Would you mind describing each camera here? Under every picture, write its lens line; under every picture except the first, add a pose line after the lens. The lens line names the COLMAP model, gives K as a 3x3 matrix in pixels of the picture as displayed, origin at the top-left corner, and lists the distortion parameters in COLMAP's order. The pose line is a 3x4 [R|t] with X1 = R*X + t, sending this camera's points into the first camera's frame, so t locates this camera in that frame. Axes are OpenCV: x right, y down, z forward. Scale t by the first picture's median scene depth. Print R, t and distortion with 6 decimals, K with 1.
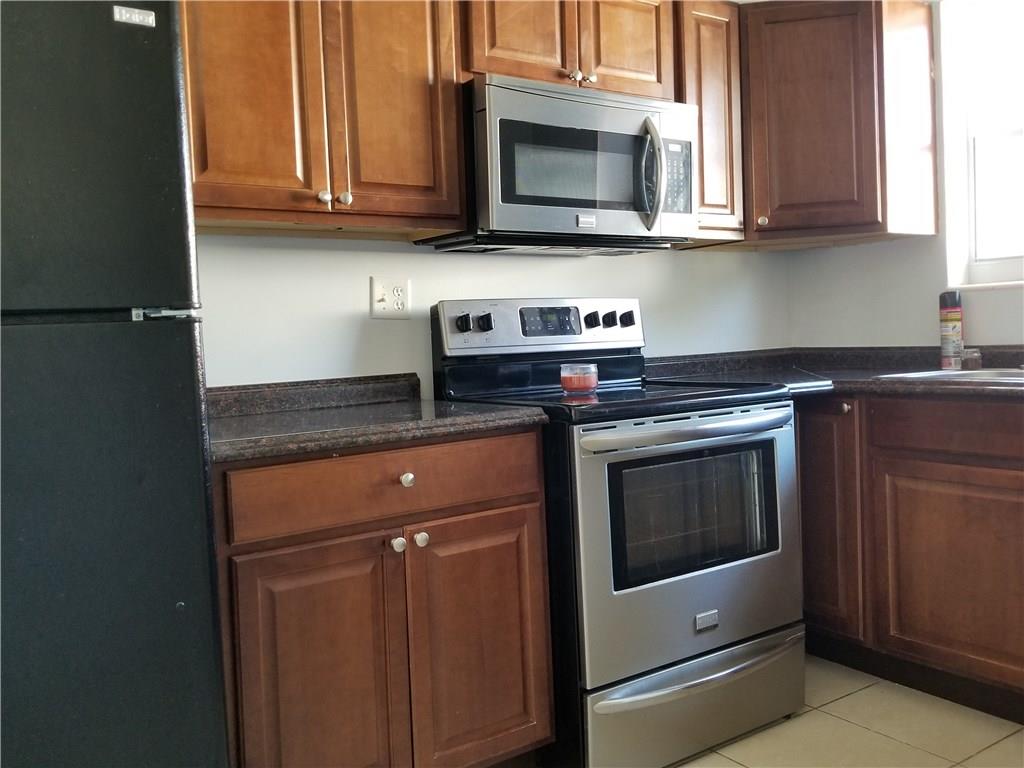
lens RADIAL K [[926.4, 0, 510.9], [0, 926.4, 377.0], [0, 0, 1]] dist [0.073848, -0.027695]
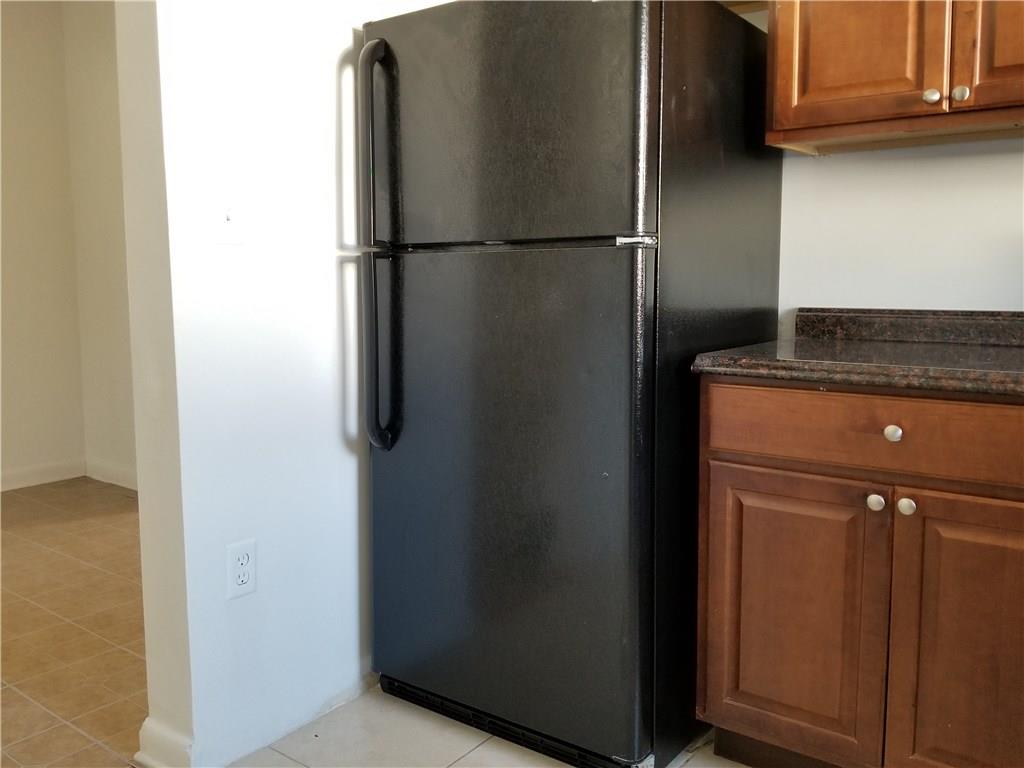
lens RADIAL K [[926.4, 0, 508.5], [0, 926.4, 383.4], [0, 0, 1]] dist [0.073848, -0.027695]
pose [[0.264512, 0.159202, -0.951151, 0.592358], [-0.052153, 0.987198, 0.150731, -0.045148], [0.962971, 0.009735, 0.269429, 0.410377]]
